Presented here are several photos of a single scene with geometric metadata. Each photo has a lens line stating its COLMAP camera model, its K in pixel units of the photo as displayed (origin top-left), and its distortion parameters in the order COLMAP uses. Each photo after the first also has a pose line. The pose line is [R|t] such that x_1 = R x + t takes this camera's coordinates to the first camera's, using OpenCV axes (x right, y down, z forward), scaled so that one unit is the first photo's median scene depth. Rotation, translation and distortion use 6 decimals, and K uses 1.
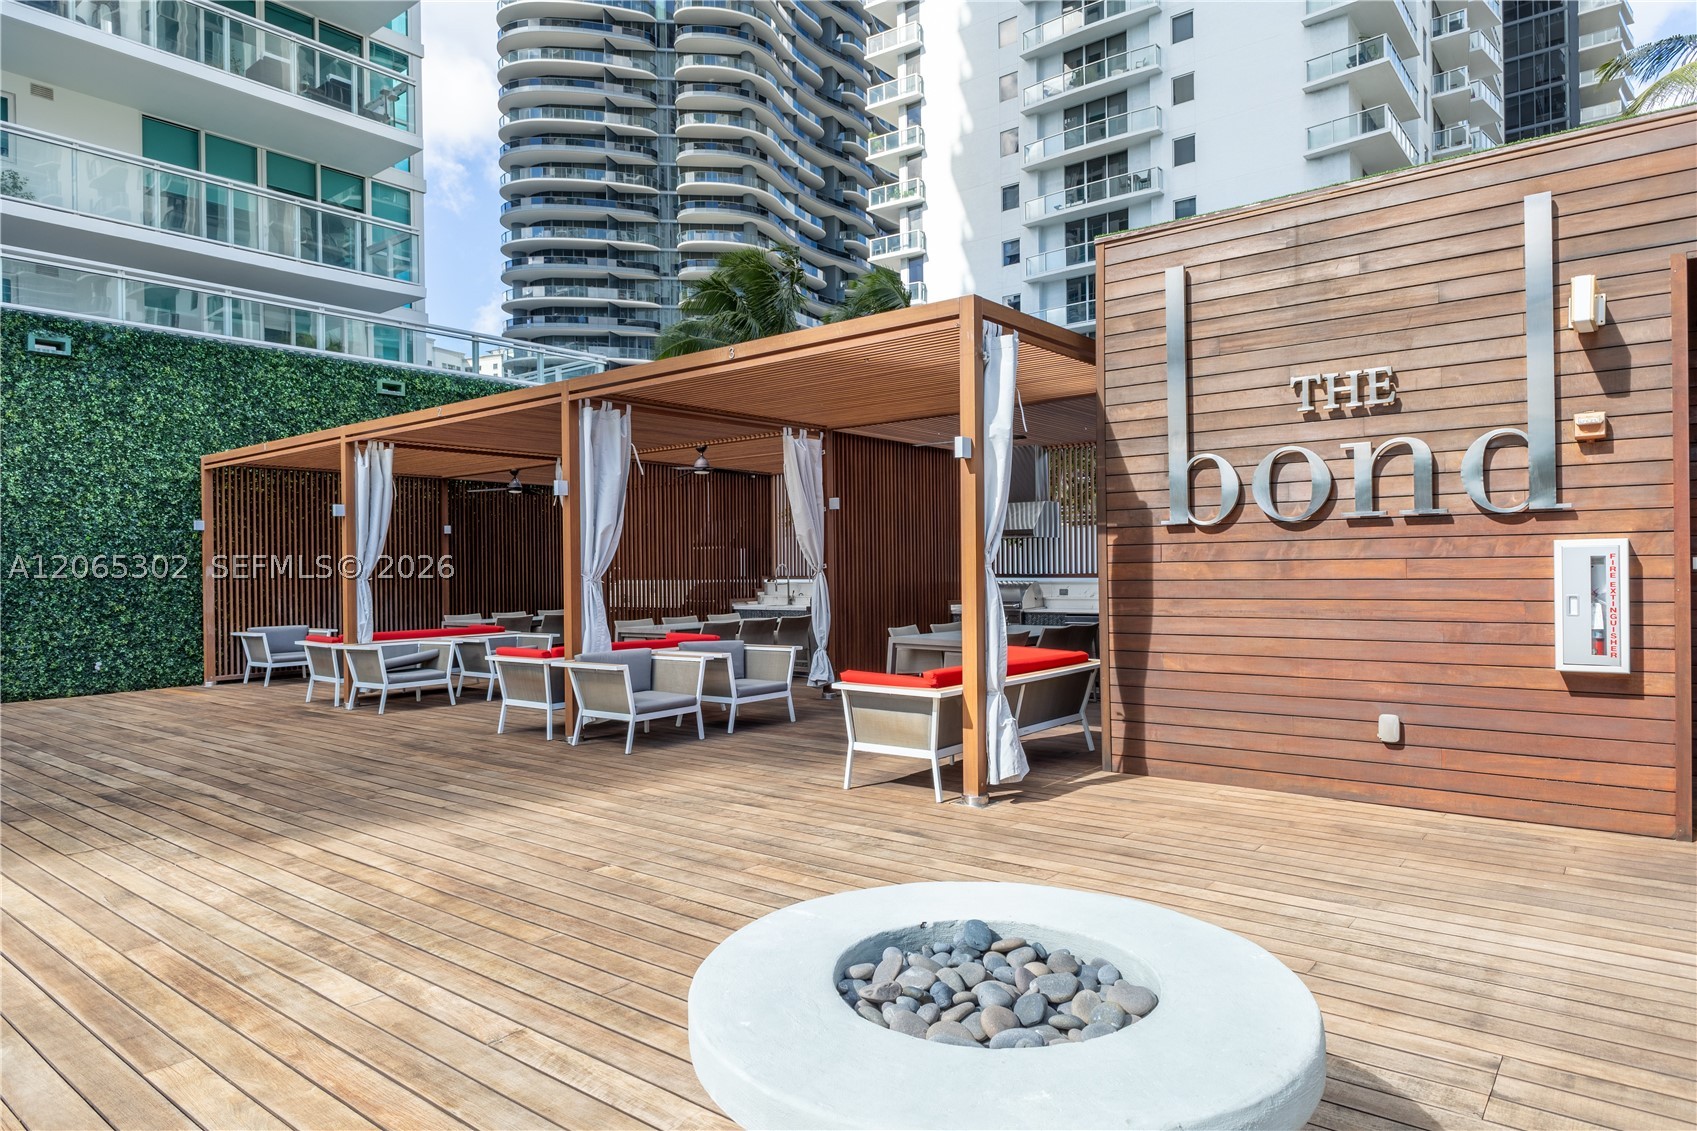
lens RADIAL K [[1044.7, 0, 851.6], [0, 1044.7, 562.2], [0, 0, 1]] dist [0.001197, -0.003305]
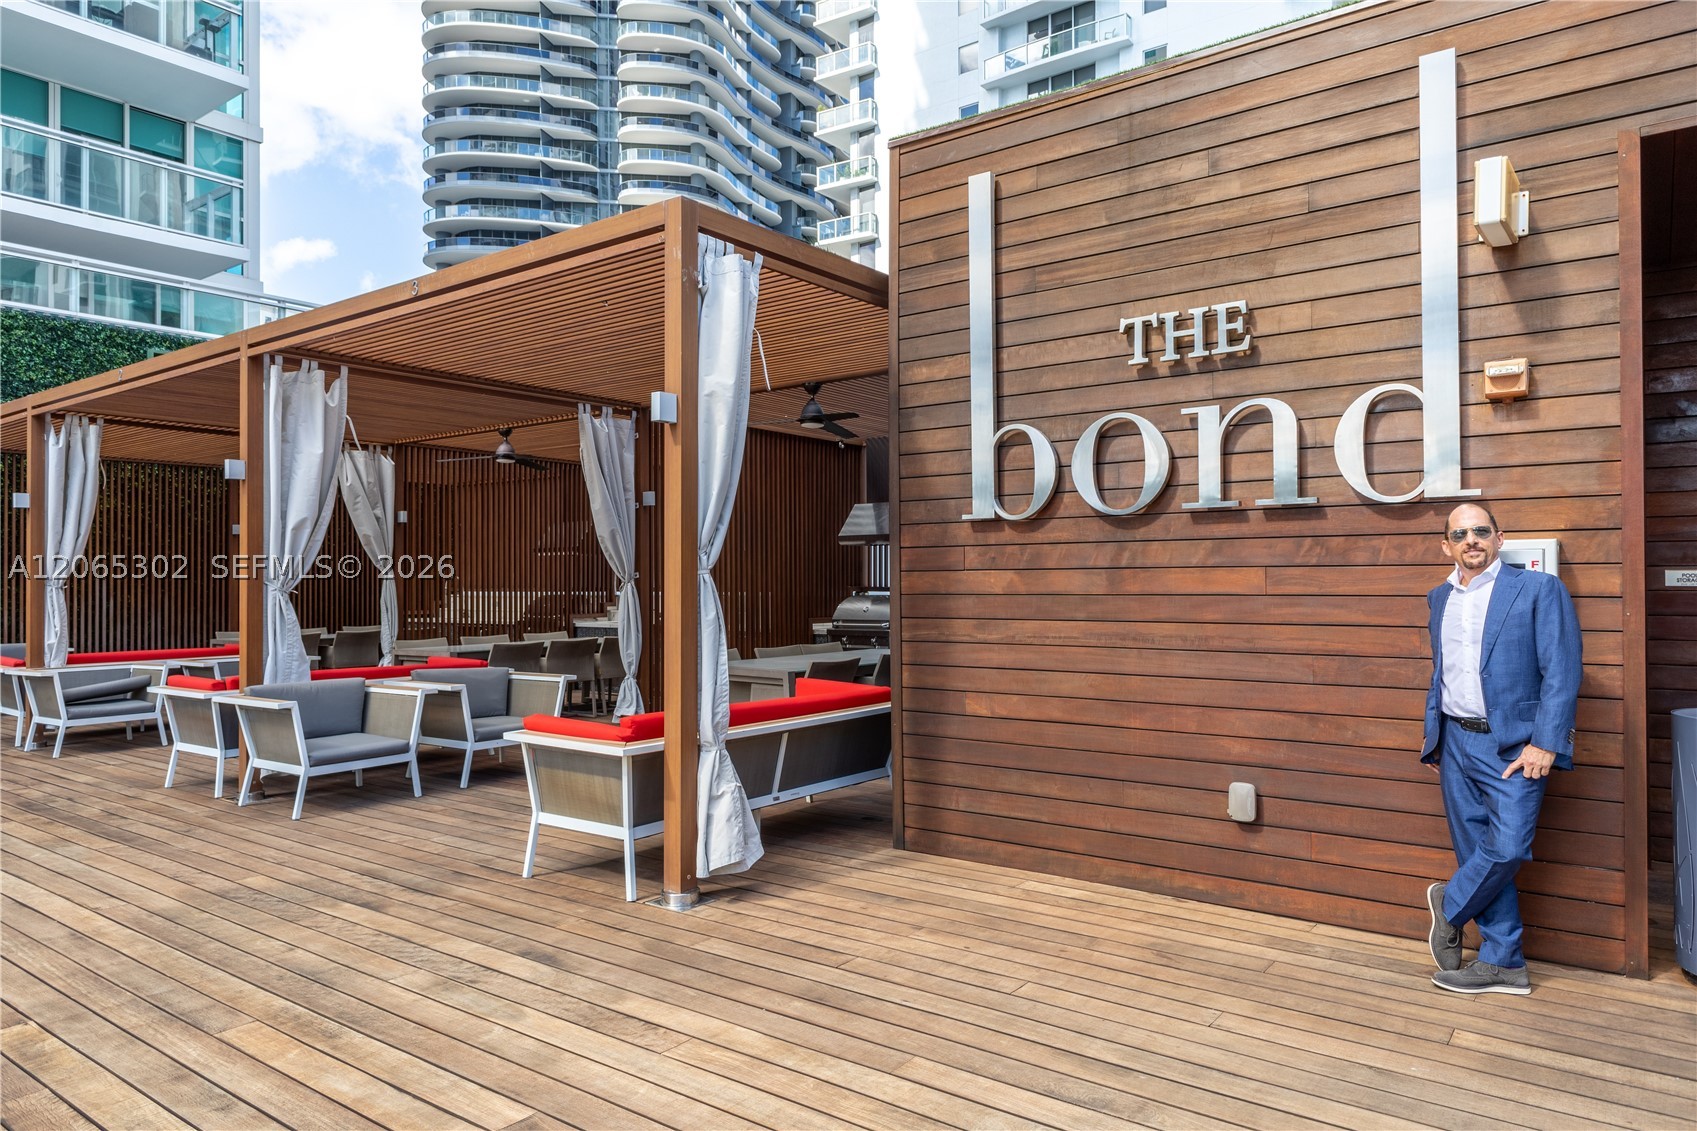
lens RADIAL K [[1119.9, 0, 851.1], [0, 1119.9, 559.8], [0, 0, 1]] dist [0.013907, -0.004380]
pose [[0.999544, 0.008362, 0.029026, 0.200495], [-0.007960, 0.999872, -0.013912, 0.004443], [-0.029139, 0.013674, 0.999482, 0.210518]]
